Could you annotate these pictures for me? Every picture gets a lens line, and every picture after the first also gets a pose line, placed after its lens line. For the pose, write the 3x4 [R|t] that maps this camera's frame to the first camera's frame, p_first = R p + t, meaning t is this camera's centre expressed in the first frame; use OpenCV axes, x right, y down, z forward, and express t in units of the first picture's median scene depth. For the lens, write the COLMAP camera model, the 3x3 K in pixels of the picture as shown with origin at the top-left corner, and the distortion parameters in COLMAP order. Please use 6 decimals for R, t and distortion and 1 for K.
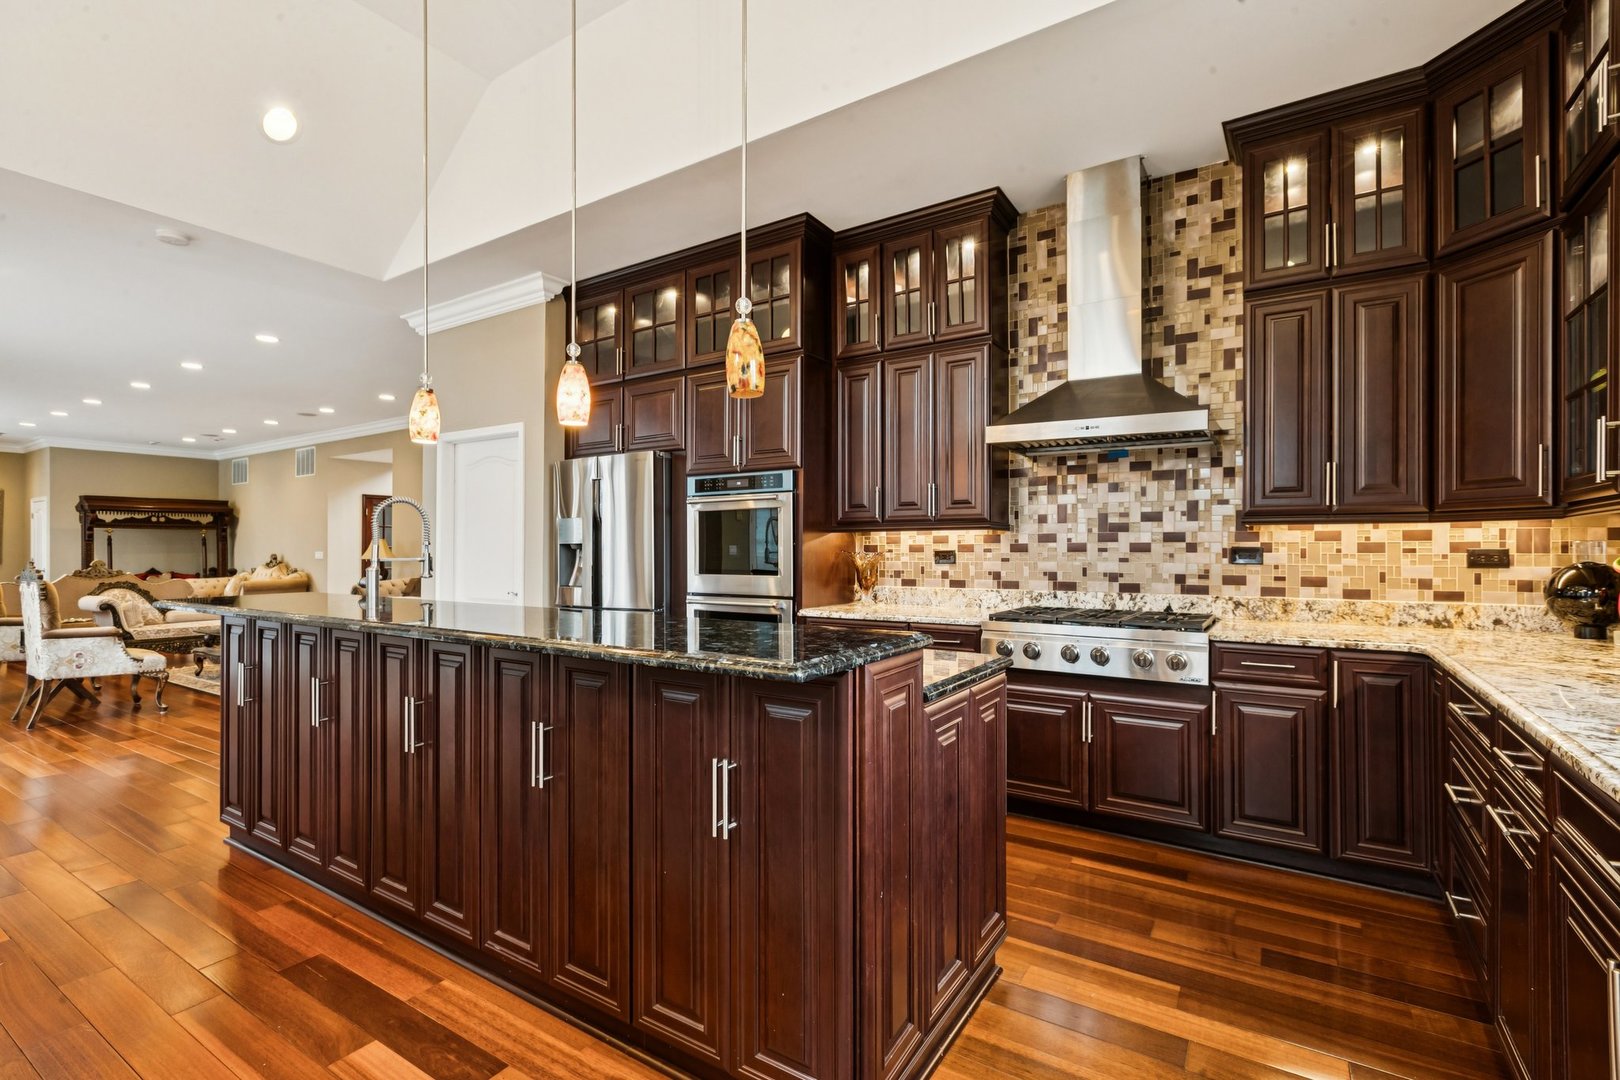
lens RADIAL K [[740.1, 0, 808.2], [0, 740.1, 542.1], [0, 0, 1]] dist [0.004259, -0.001392]
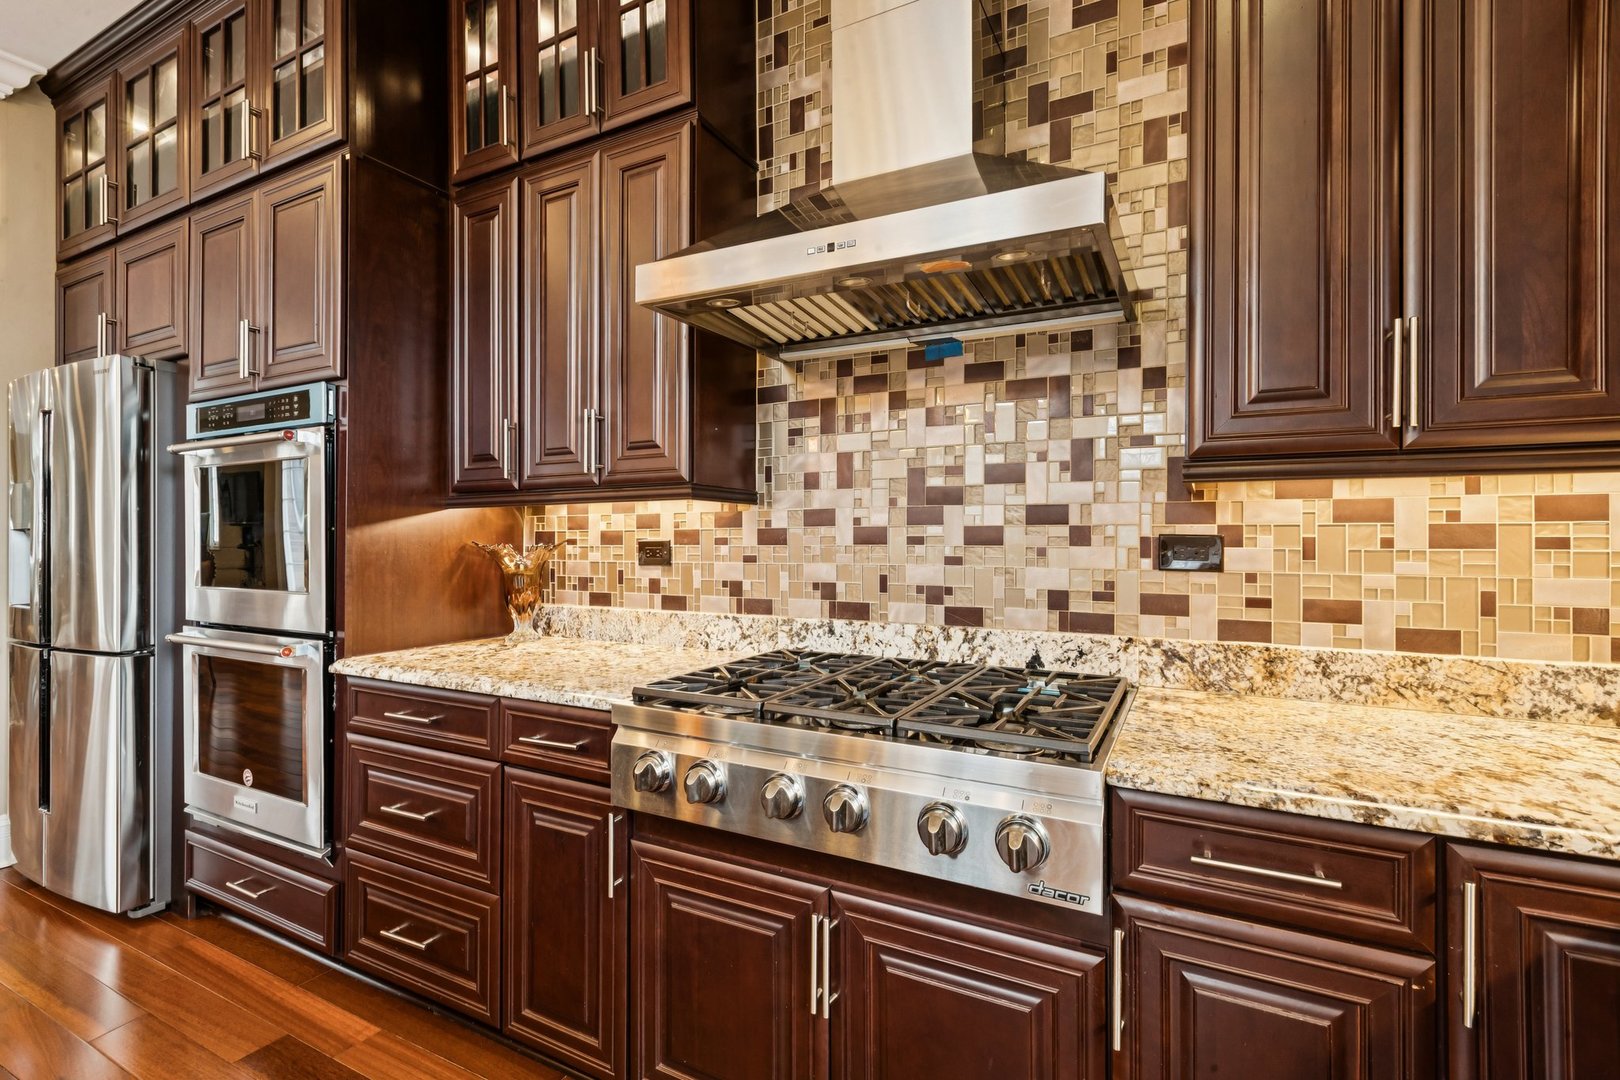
lens RADIAL K [[740.1, 0, 814.5], [0, 740.1, 531.3], [0, 0, 1]] dist [0.004259, -0.001392]
pose [[0.995564, 0.000646, 0.094089, 0.284876], [-0.000783, 0.999999, 0.001423, 0.003638], [-0.094088, -0.001491, 0.995563, 0.508887]]
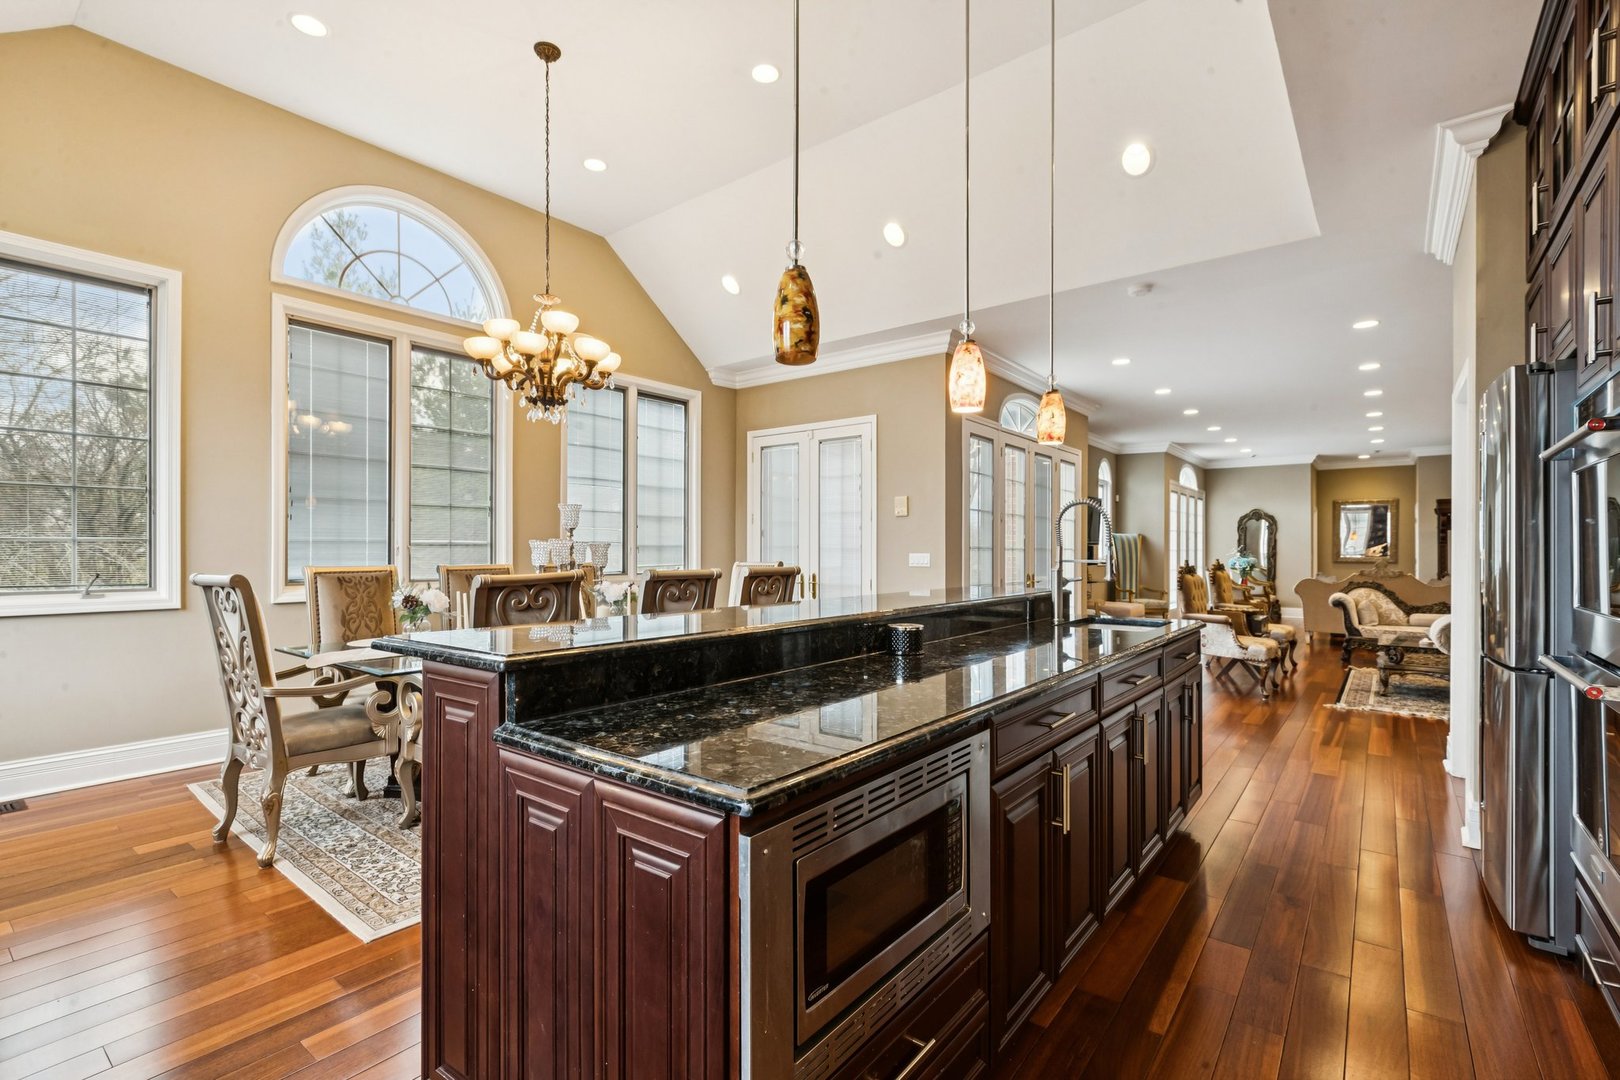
lens RADIAL K [[740.1, 0, 814.6], [0, 740.1, 544.1], [0, 0, 1]] dist [0.004259, -0.001392]
pose [[-0.088870, -0.005796, -0.996026, 0.441158], [0.005892, 0.999963, -0.006345, 0.004597], [0.996026, -0.006432, -0.088833, 0.670367]]
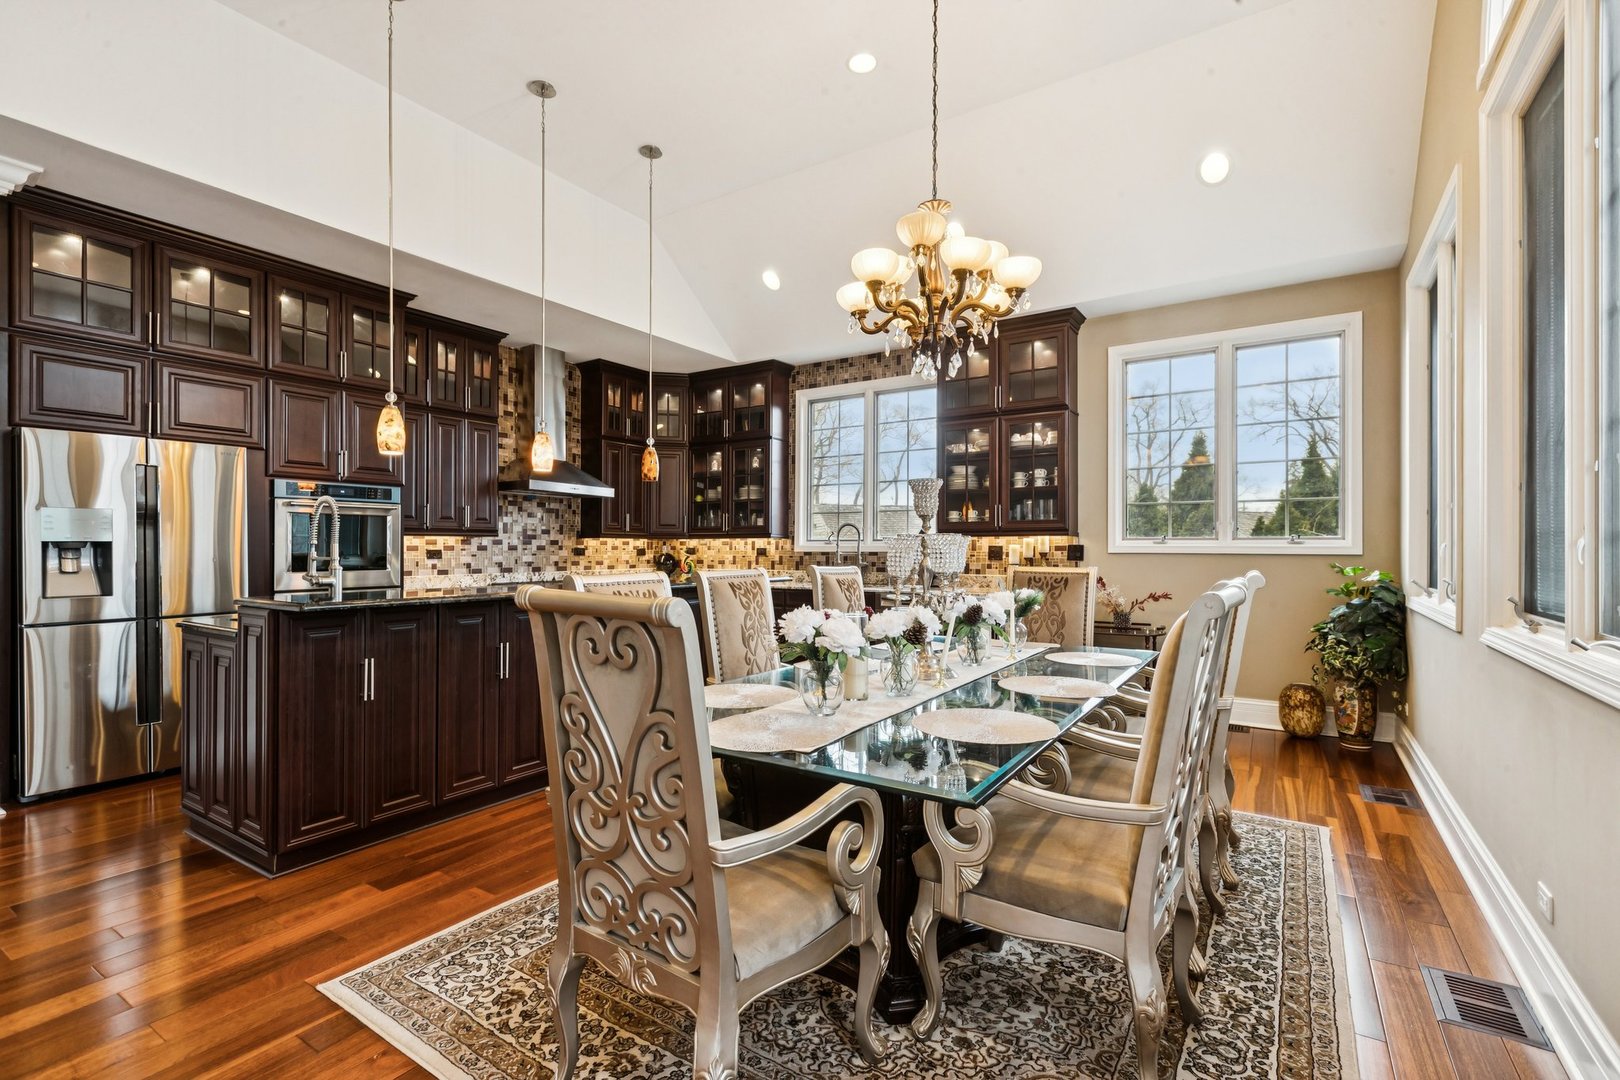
lens RADIAL K [[740.1, 0, 806.0], [0, 740.1, 542.6], [0, 0, 1]] dist [0.004259, -0.001392]
pose [[0.002727, 0.008815, 0.999957, -1.427328], [-0.007925, 0.999930, -0.008794, 0.005148], [-0.999965, -0.007901, 0.002796, 0.310871]]
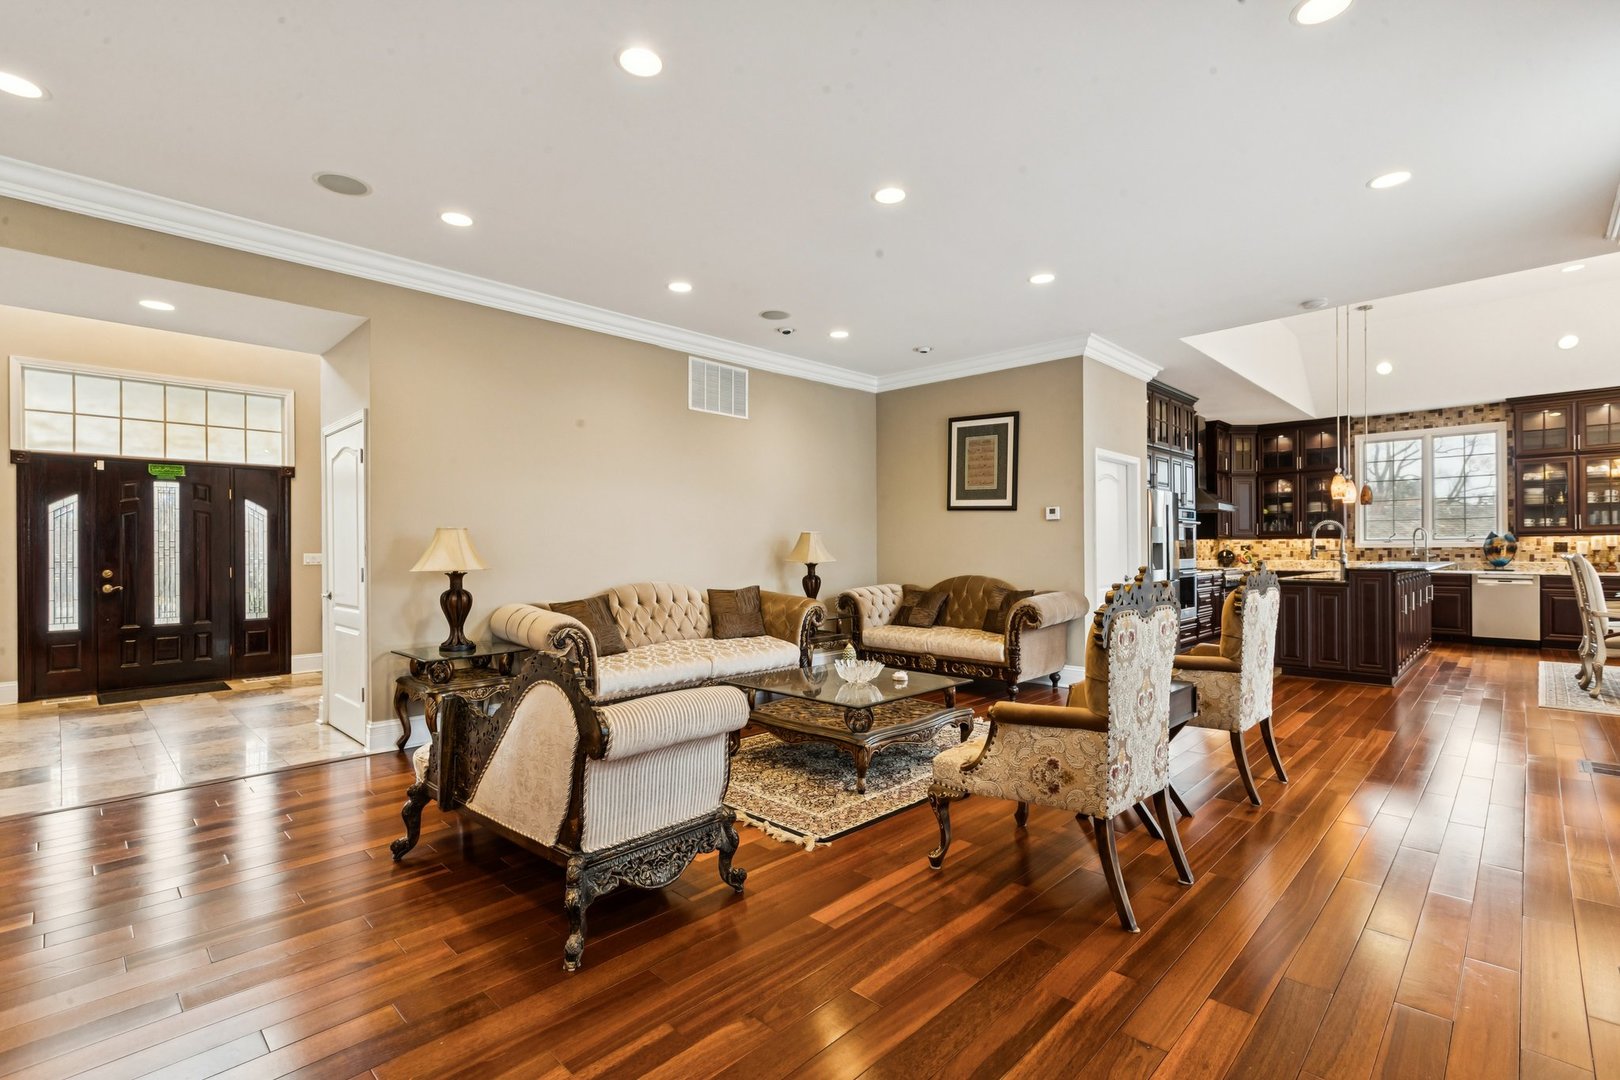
lens RADIAL K [[740.1, 0, 807.5], [0, 740.1, 543.1], [0, 0, 1]] dist [0.004259, -0.001392]
pose [[0.194408, 0.007312, 0.980894, -2.645070], [-0.000216, 0.999973, -0.007412, 0.016045], [-0.980921, 0.001229, 0.194404, 1.857818]]
